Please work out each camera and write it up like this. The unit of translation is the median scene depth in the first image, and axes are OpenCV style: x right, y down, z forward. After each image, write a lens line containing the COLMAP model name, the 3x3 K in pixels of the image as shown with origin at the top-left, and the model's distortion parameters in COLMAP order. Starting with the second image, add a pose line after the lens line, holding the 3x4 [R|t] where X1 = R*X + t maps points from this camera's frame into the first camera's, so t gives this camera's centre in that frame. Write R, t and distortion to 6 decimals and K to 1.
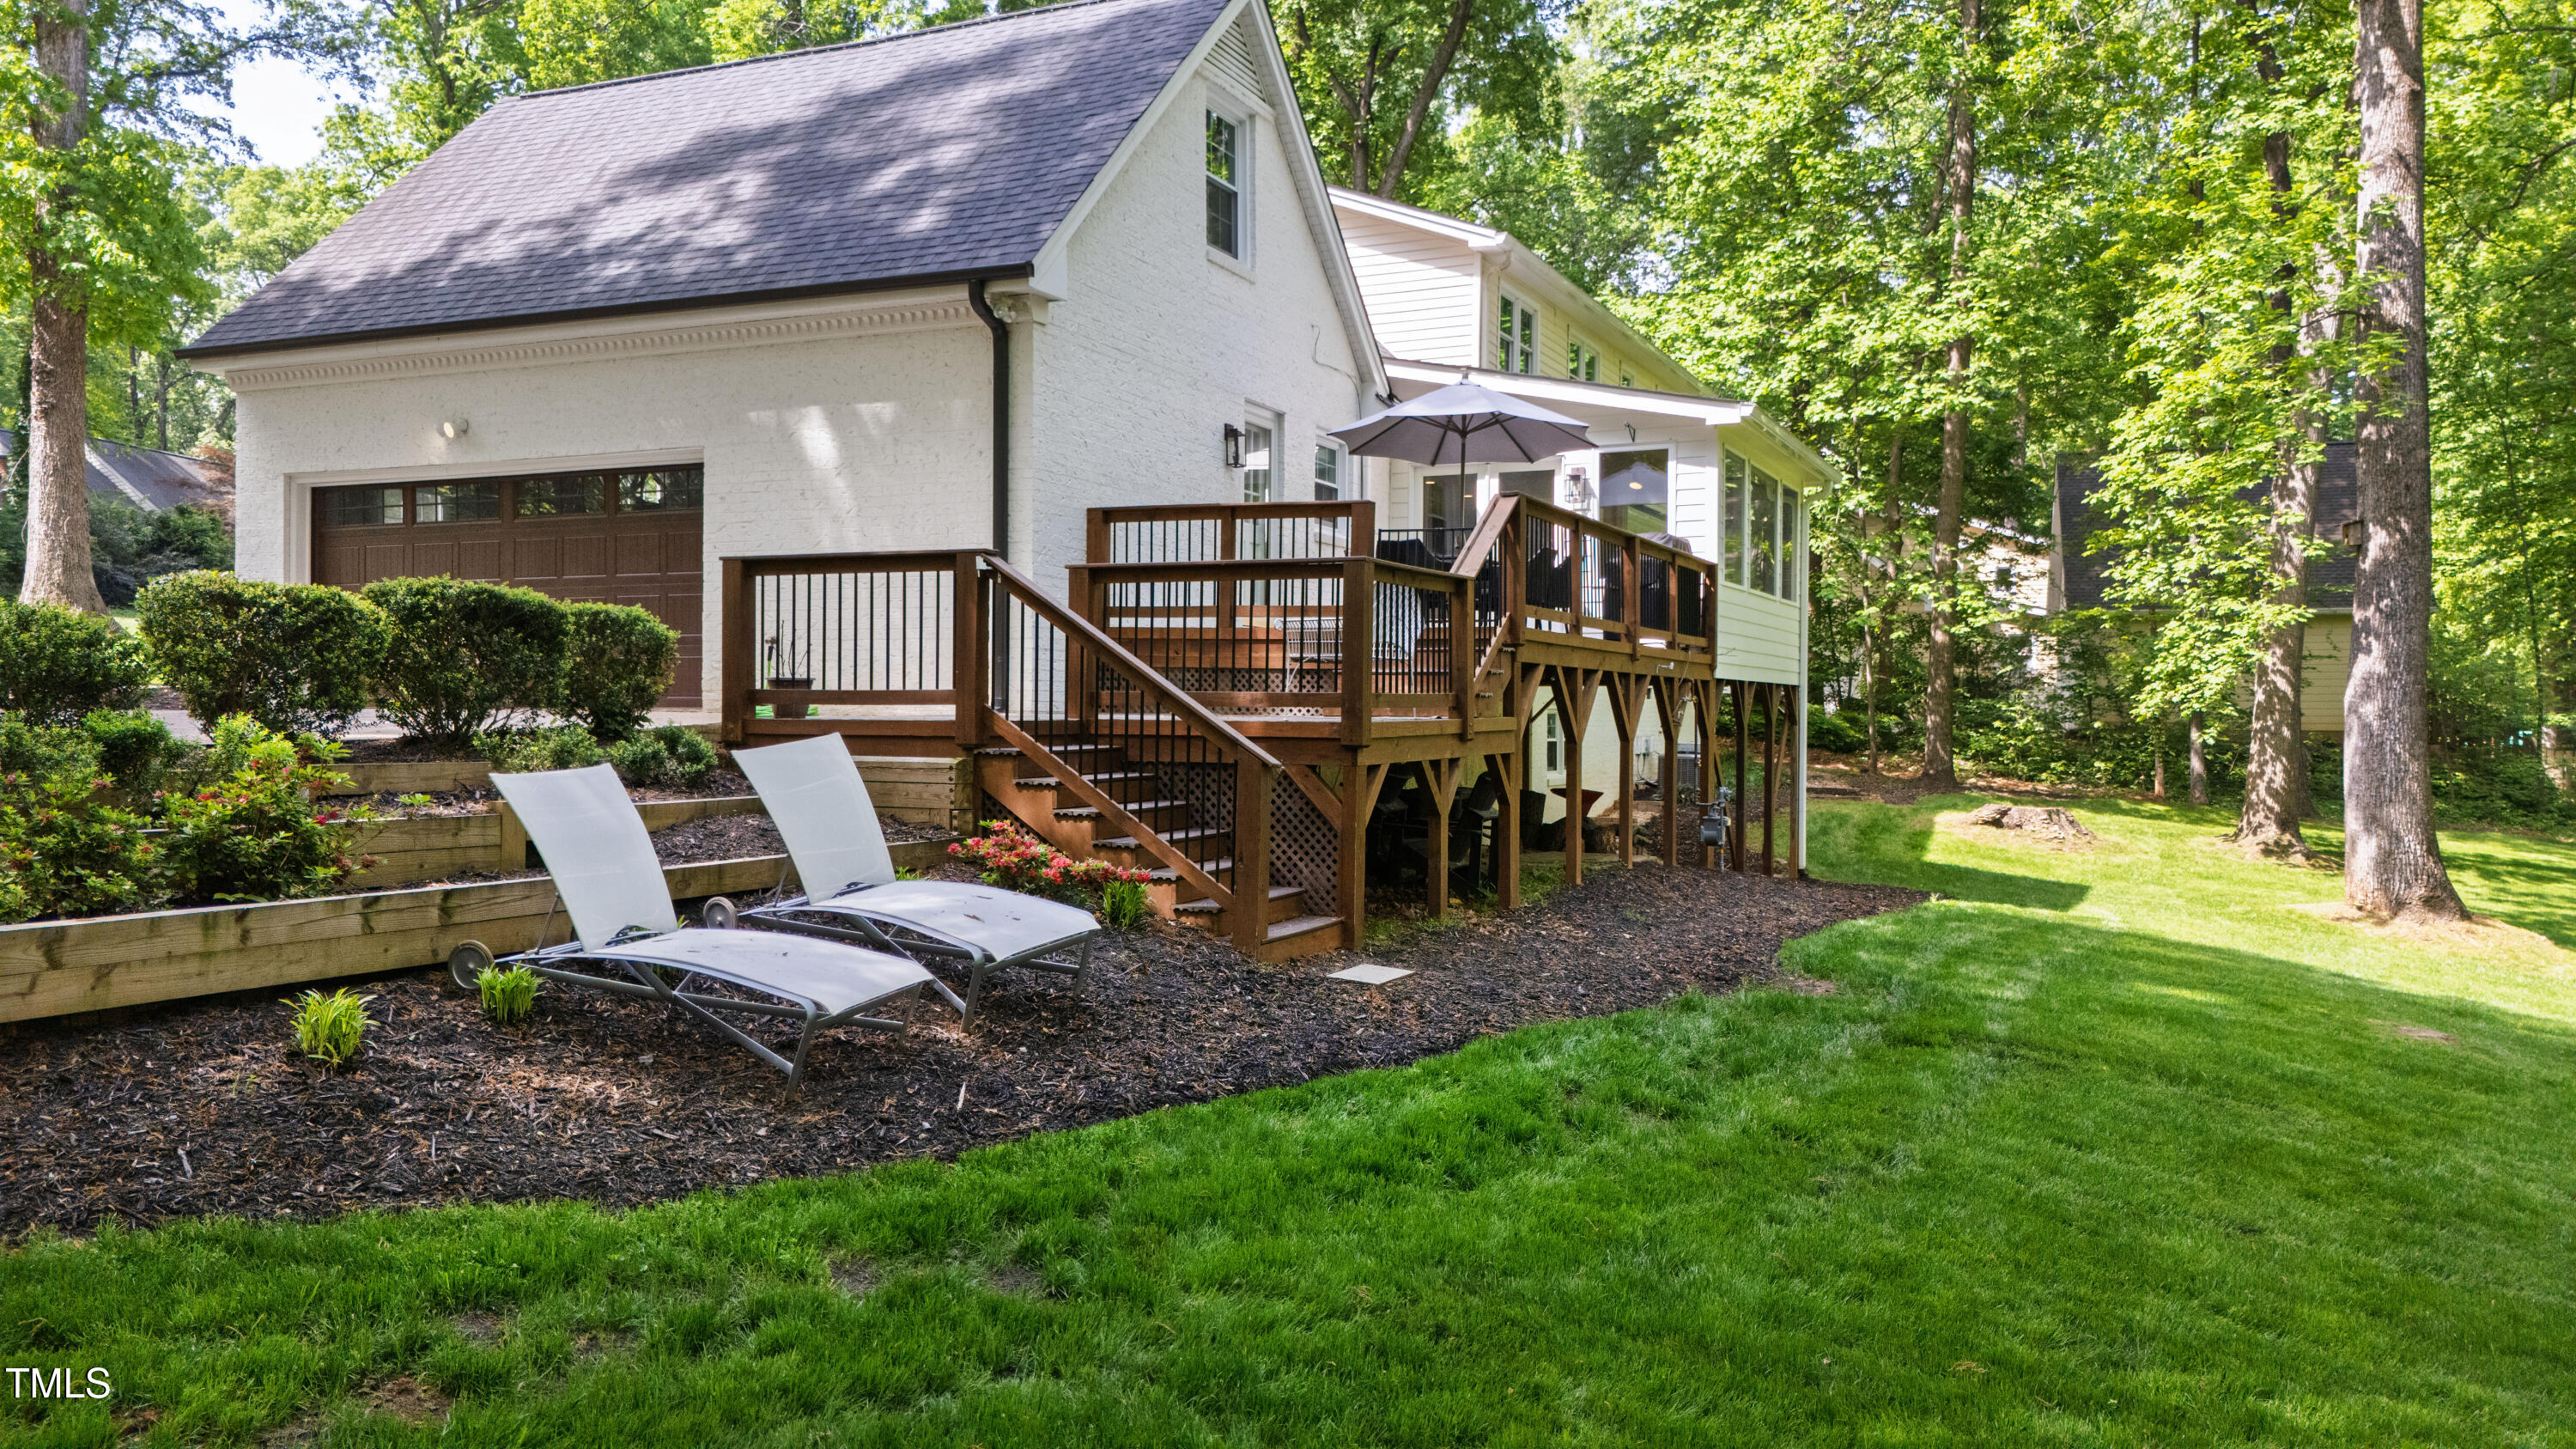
lens RADIAL K [[1915.9, 0, 1294.1], [0, 1915.9, 733.3], [0, 0, 1]] dist [0.051361, -0.037377]
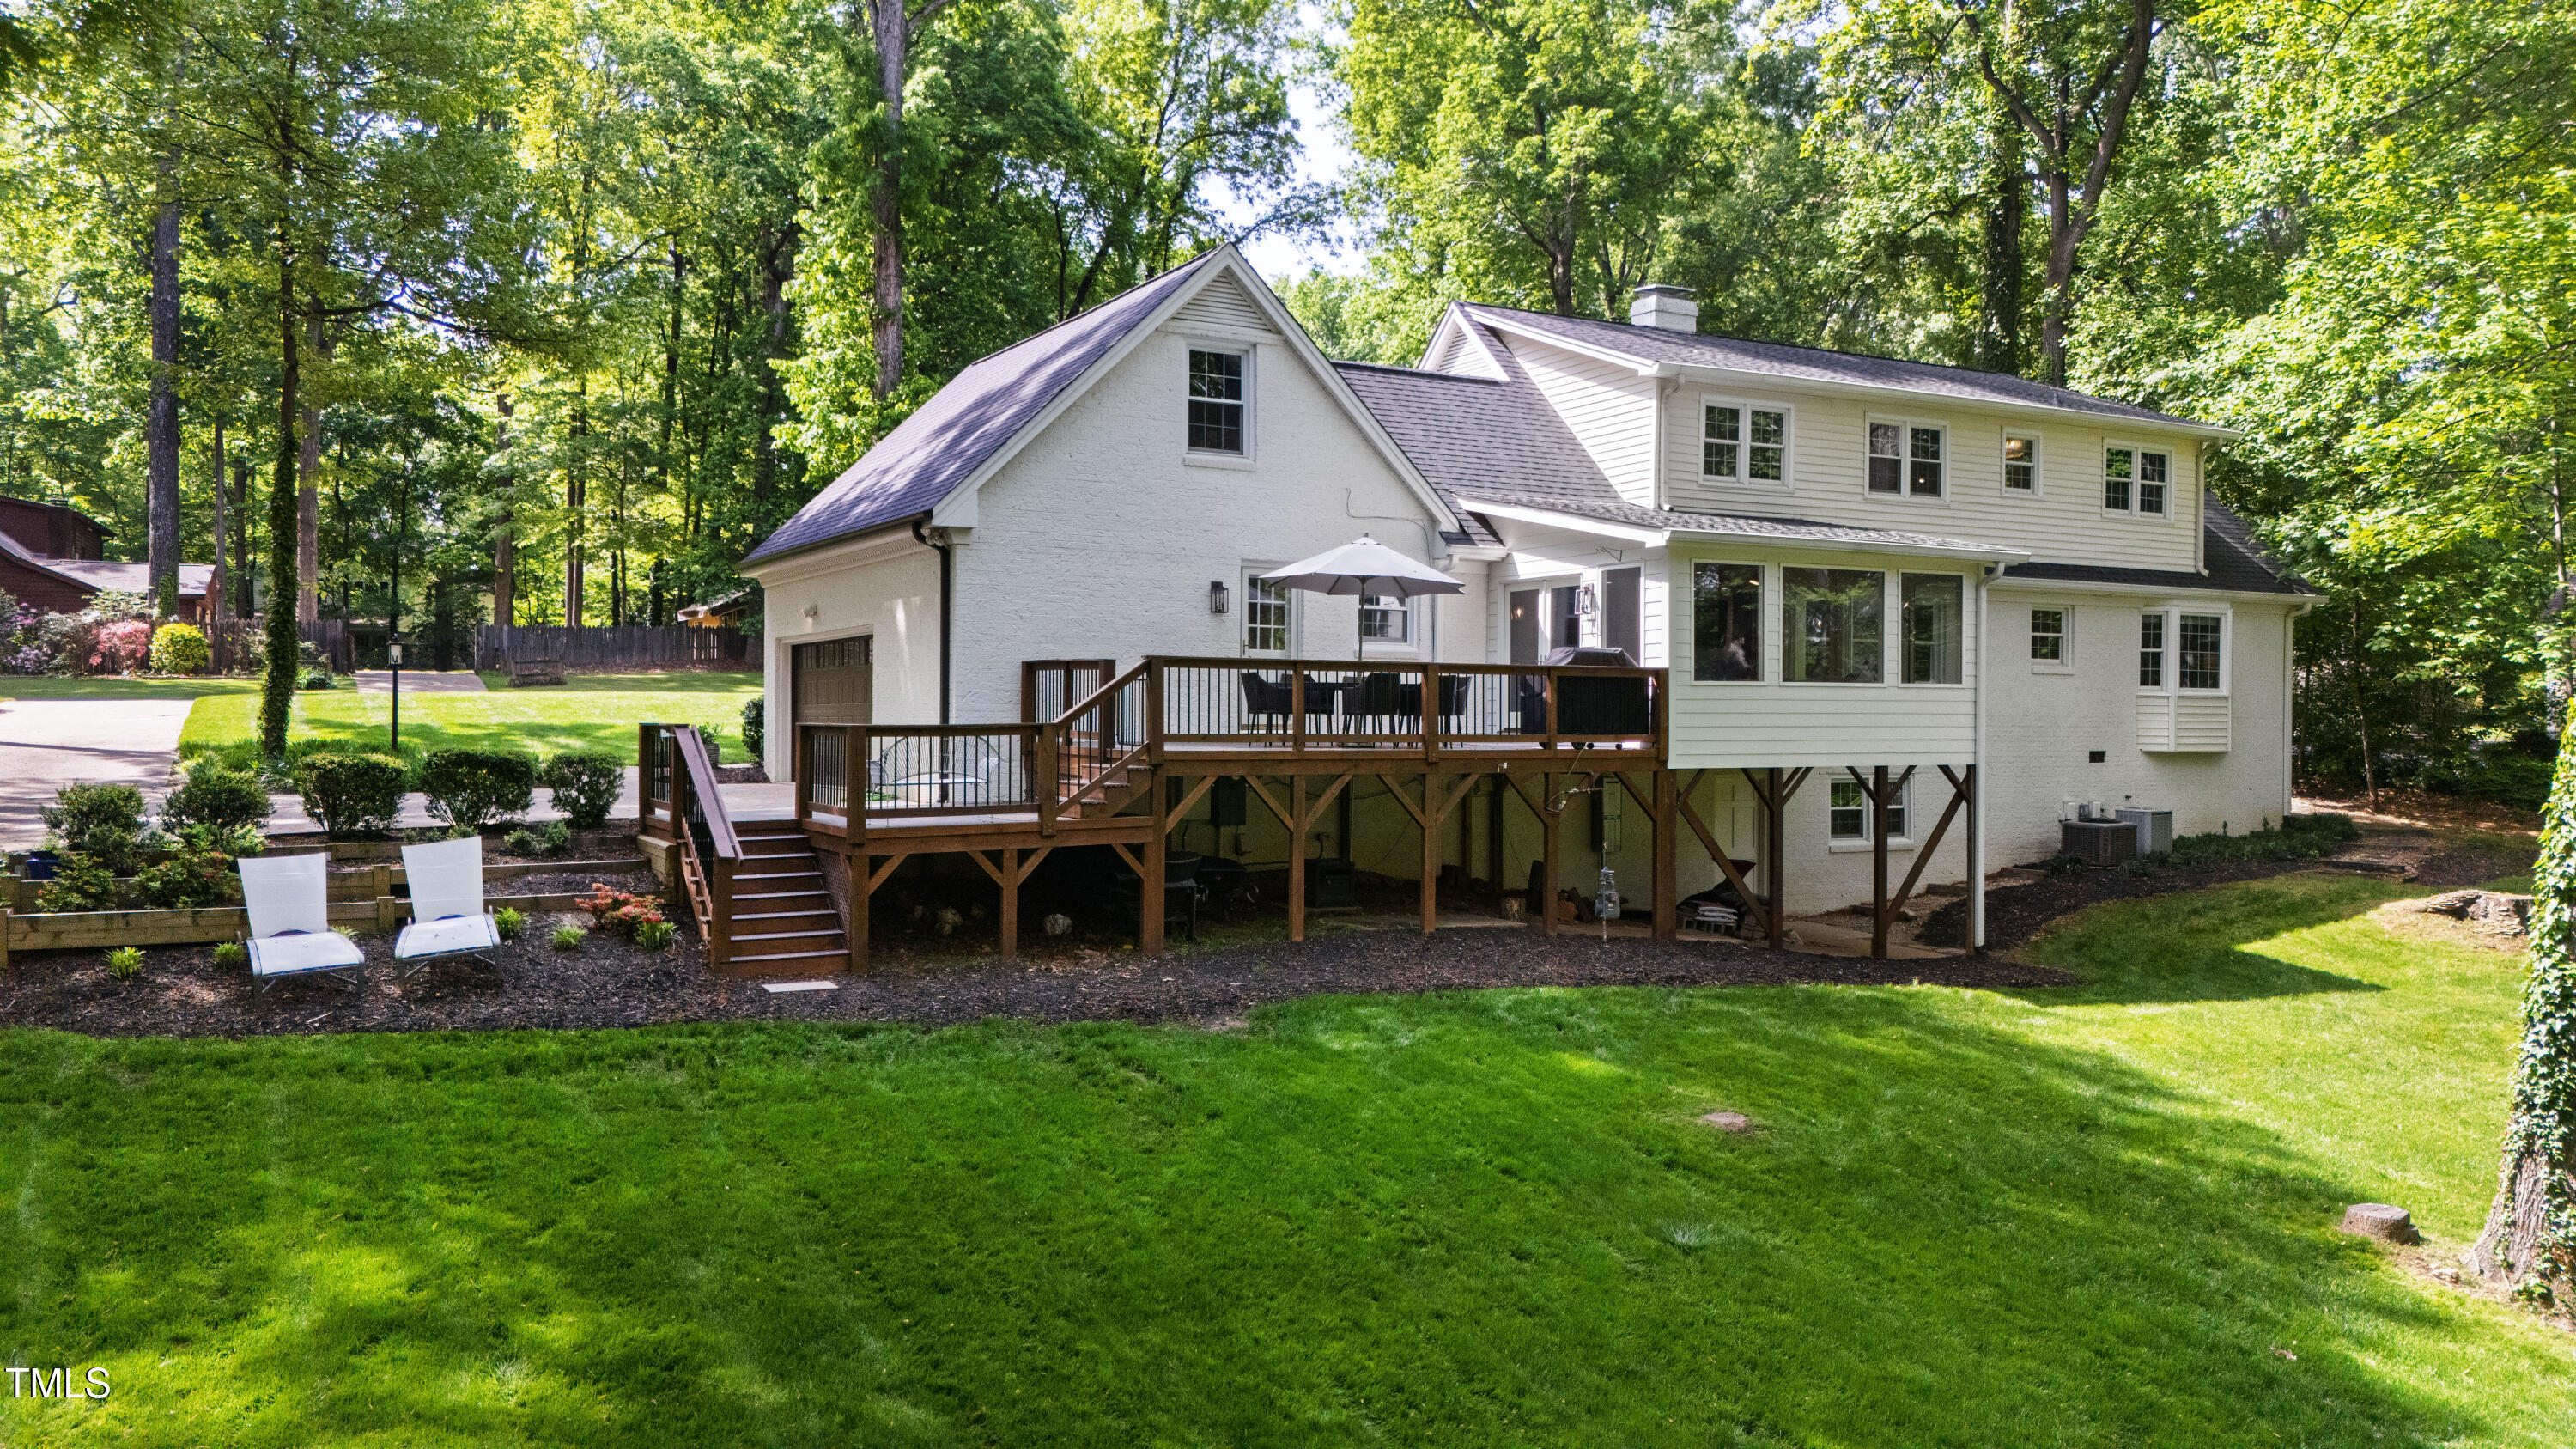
lens RADIAL K [[1915.9, 0, 1280.5], [0, 1915.9, 712.9], [0, 0, 1]] dist [0.051361, -0.037377]
pose [[0.803046, -0.004356, -0.595901, 0.755183], [-0.003834, 0.999915, -0.012475, -0.050387], [0.595904, 0.012303, 0.802961, -0.042437]]
